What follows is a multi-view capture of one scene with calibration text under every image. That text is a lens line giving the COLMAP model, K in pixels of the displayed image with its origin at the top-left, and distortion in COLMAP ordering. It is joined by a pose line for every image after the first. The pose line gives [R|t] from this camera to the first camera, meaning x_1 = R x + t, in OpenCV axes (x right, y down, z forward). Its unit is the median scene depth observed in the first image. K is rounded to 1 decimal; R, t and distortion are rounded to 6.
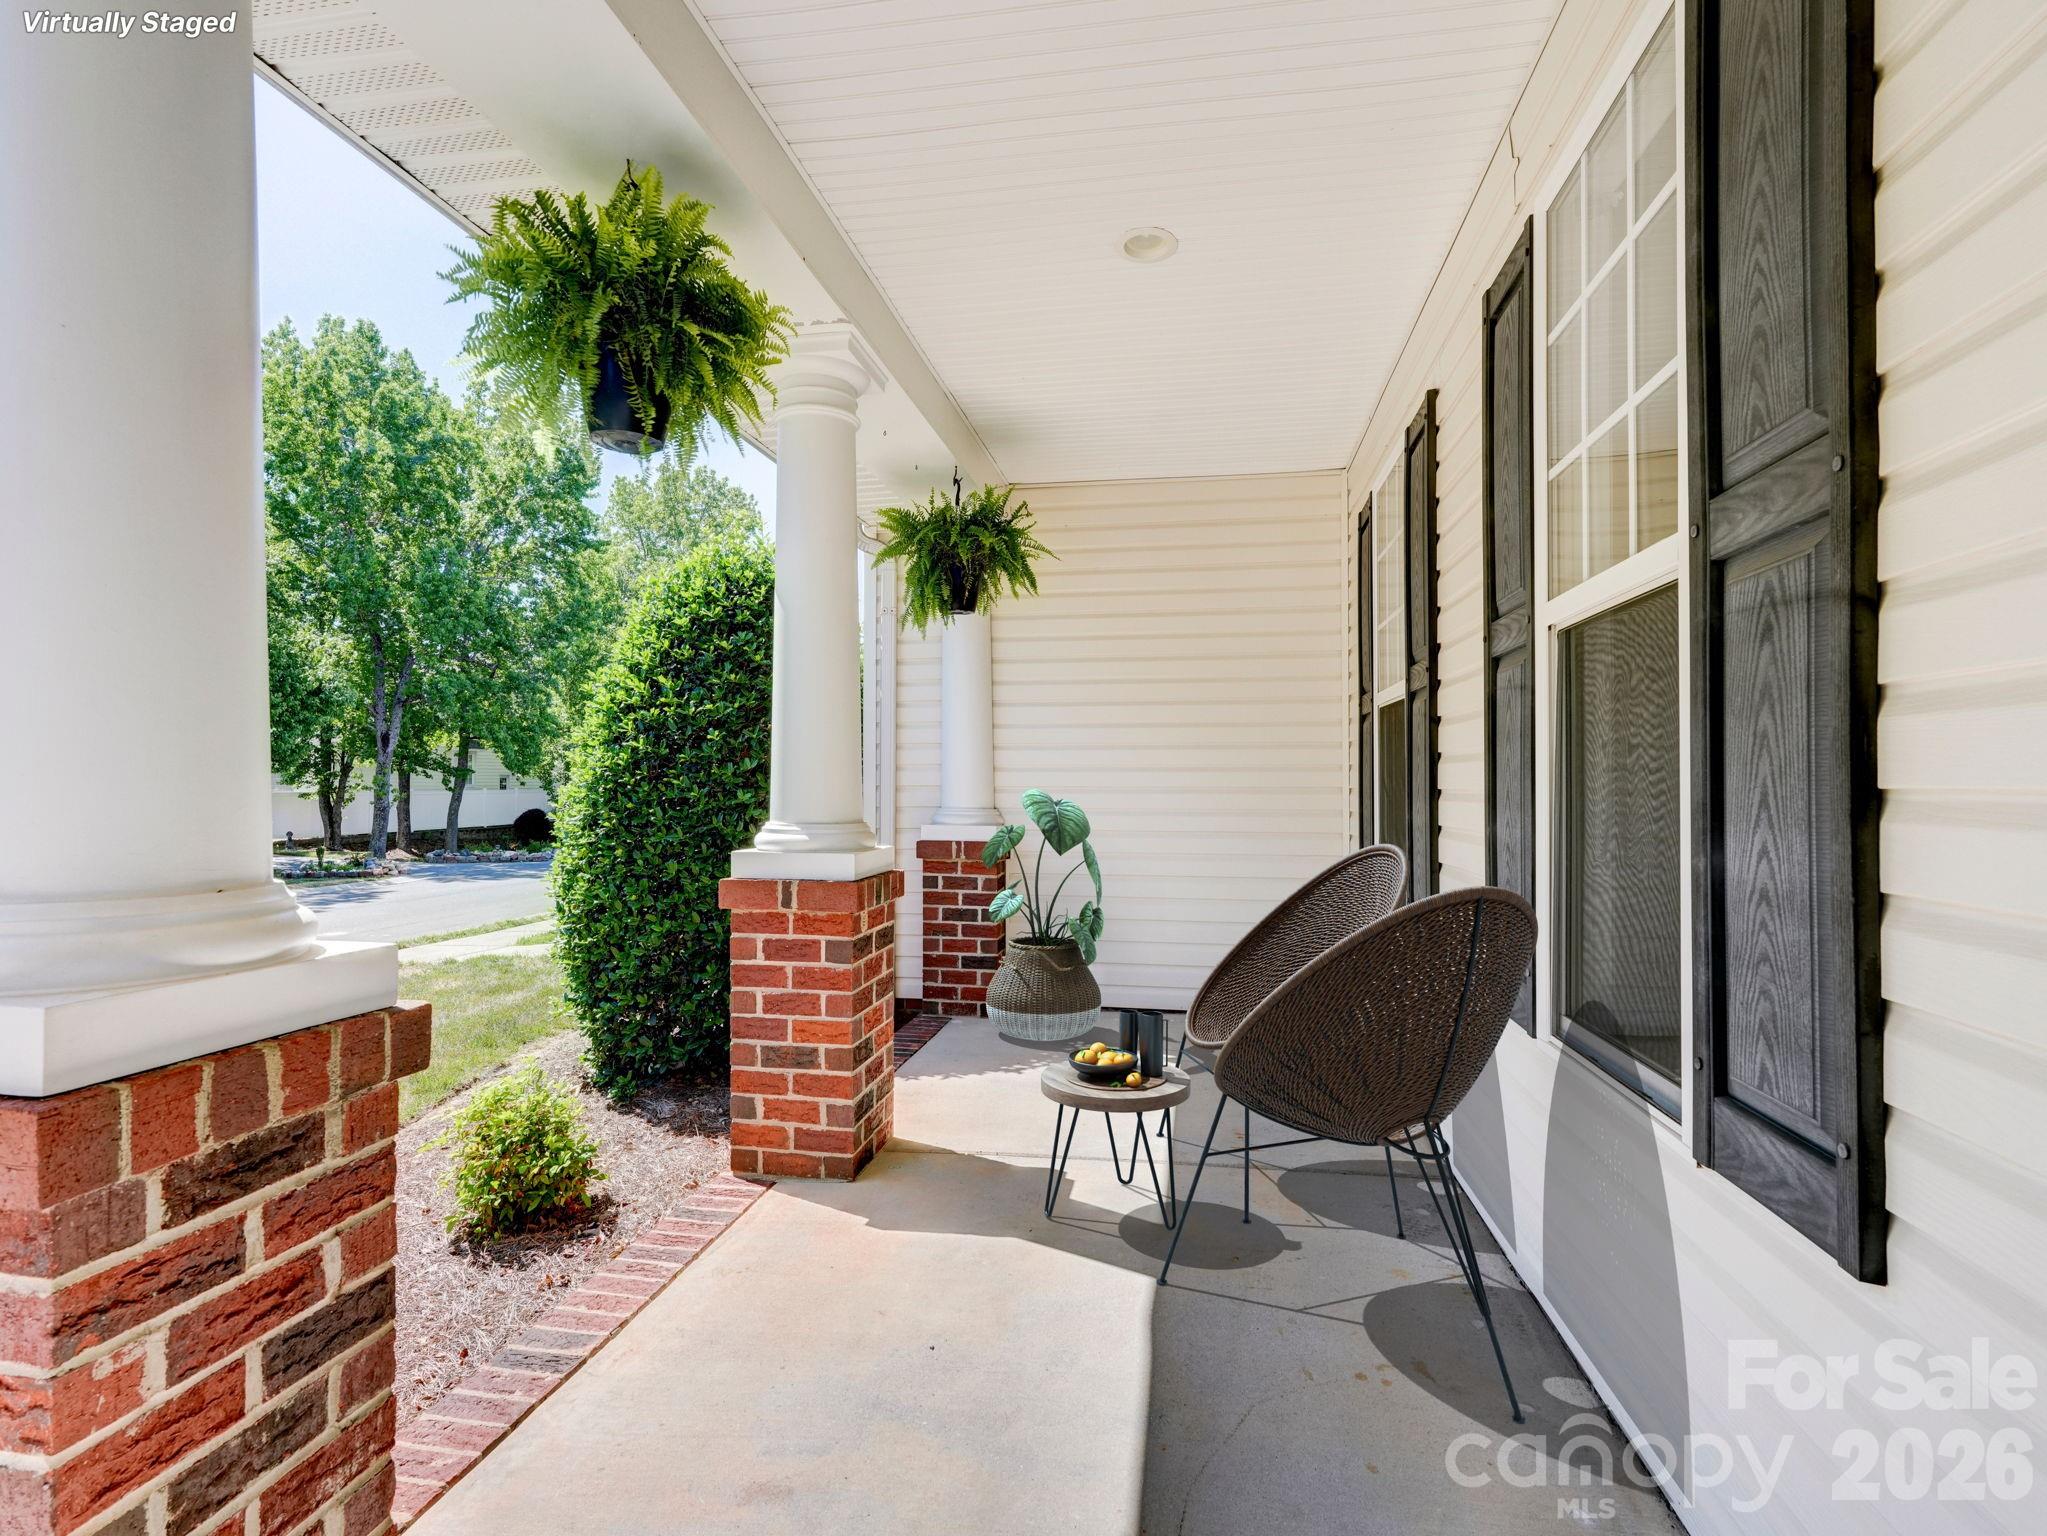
lens RADIAL K [[1001.9, 0, 1020.9], [0, 1001.9, 770.0], [0, 0, 1]] dist [0.000813, 0.000480]
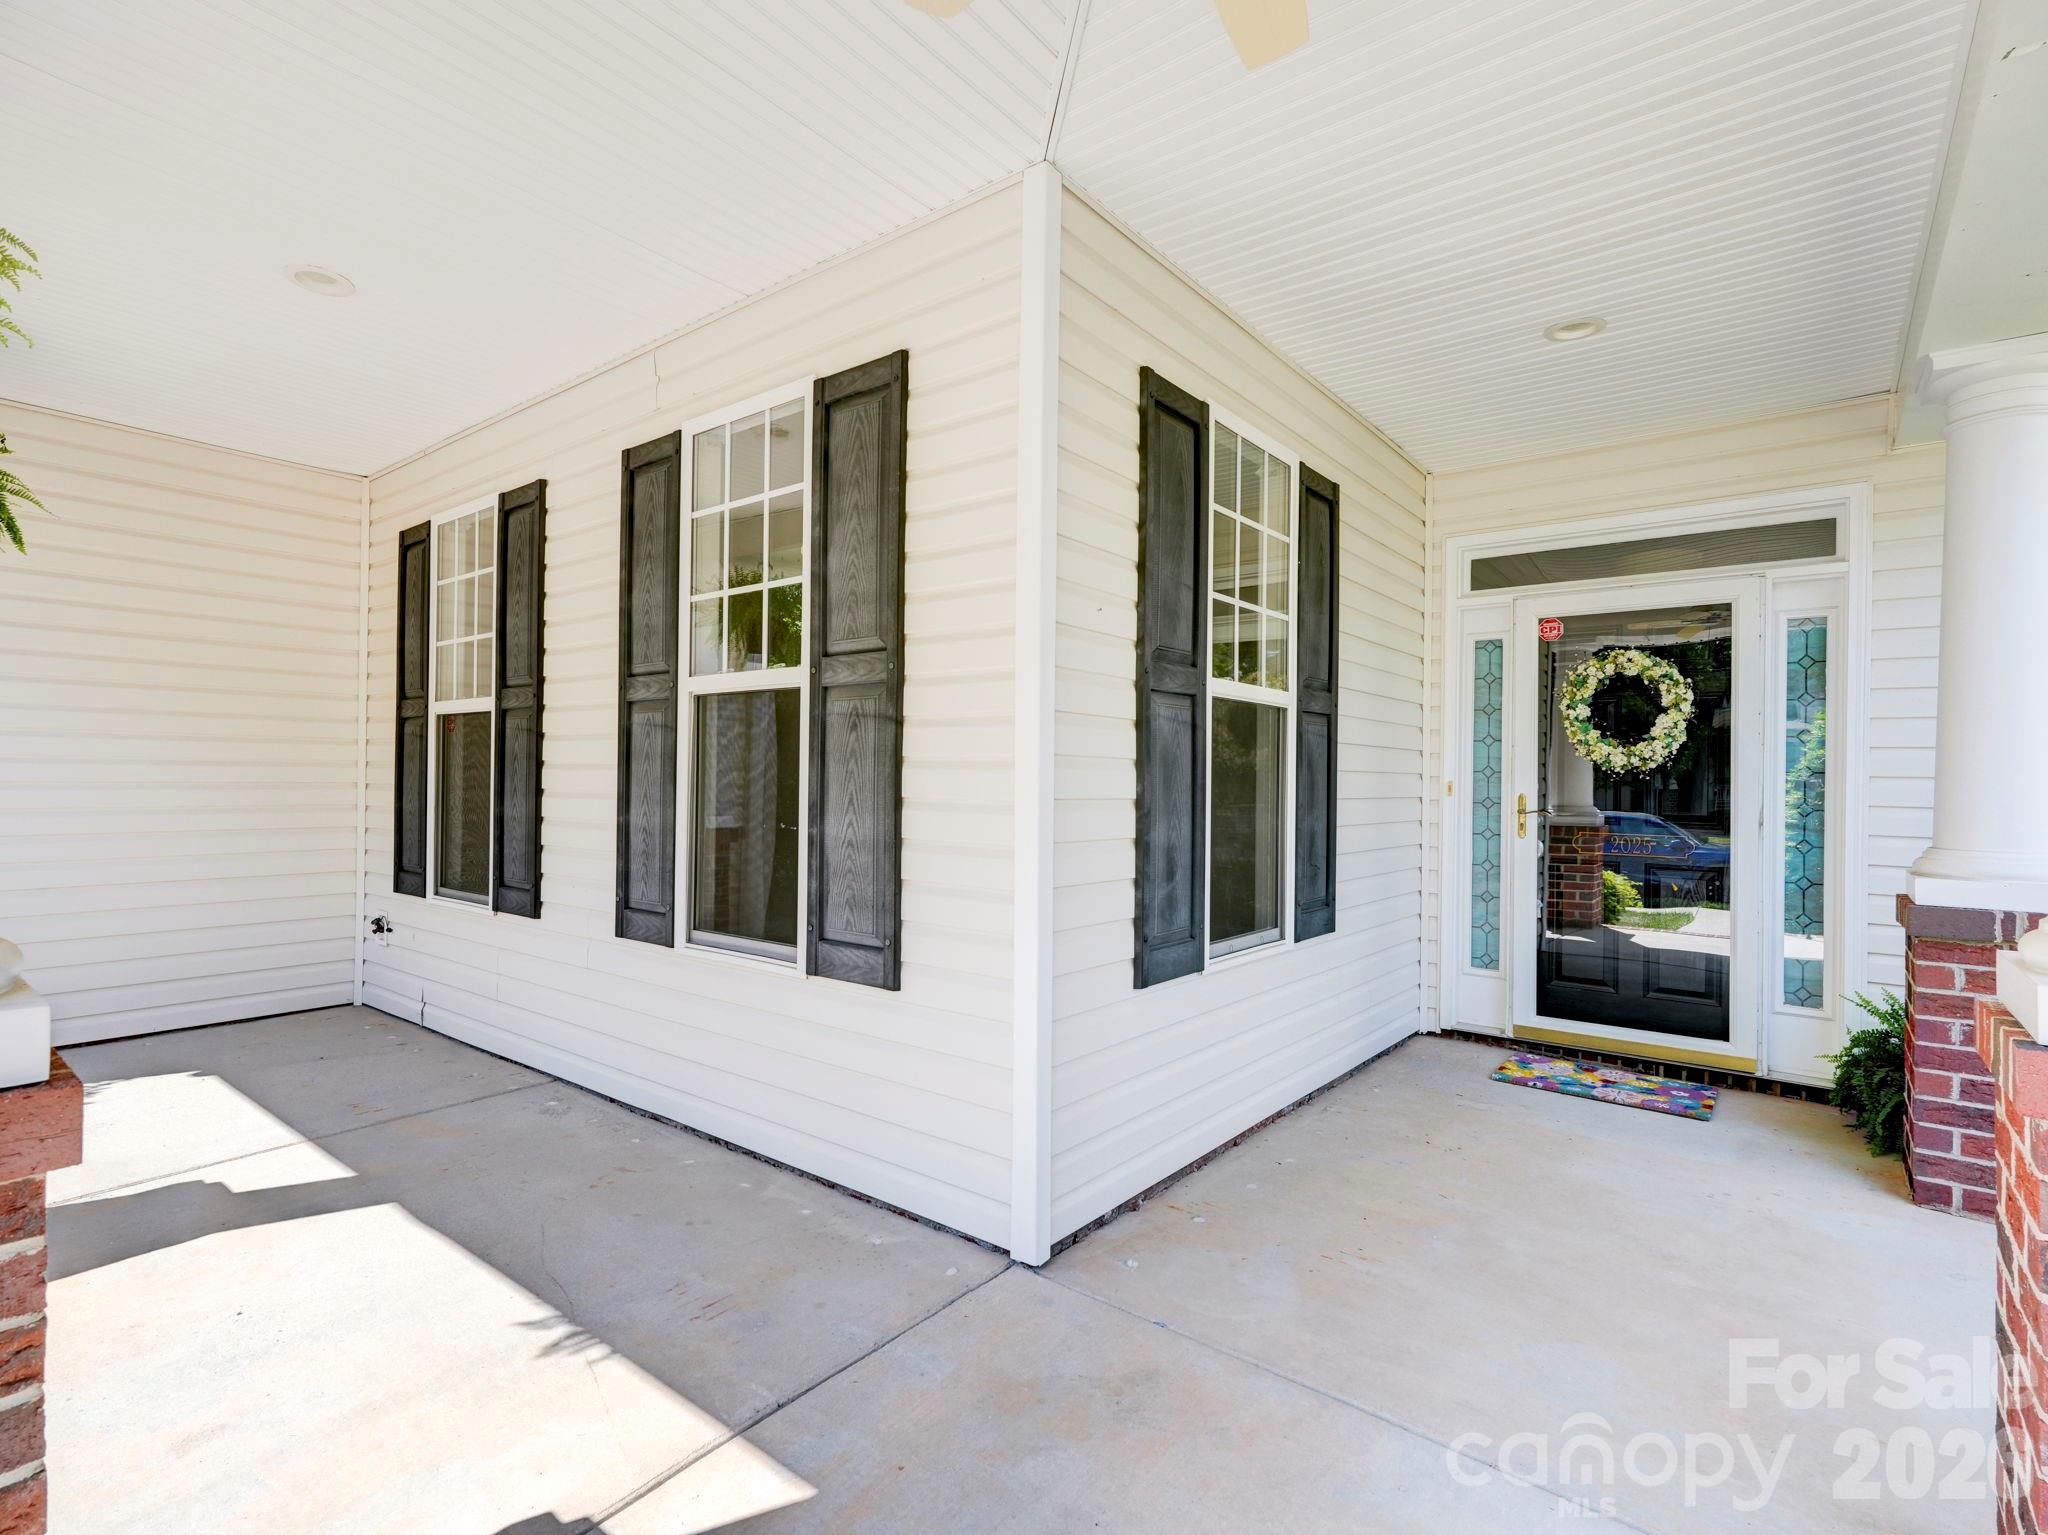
lens RADIAL K [[1002.4, 0, 1021.4], [0, 1002.4, 769.5], [0, 0, 1]] dist [0.000813, 0.000480]
pose [[0.483139, 0.013092, 0.875446, -1.046590], [-0.022883, 0.999735, -0.002322, -0.044276], [-0.875245, -0.018911, 0.483311, -0.422944]]
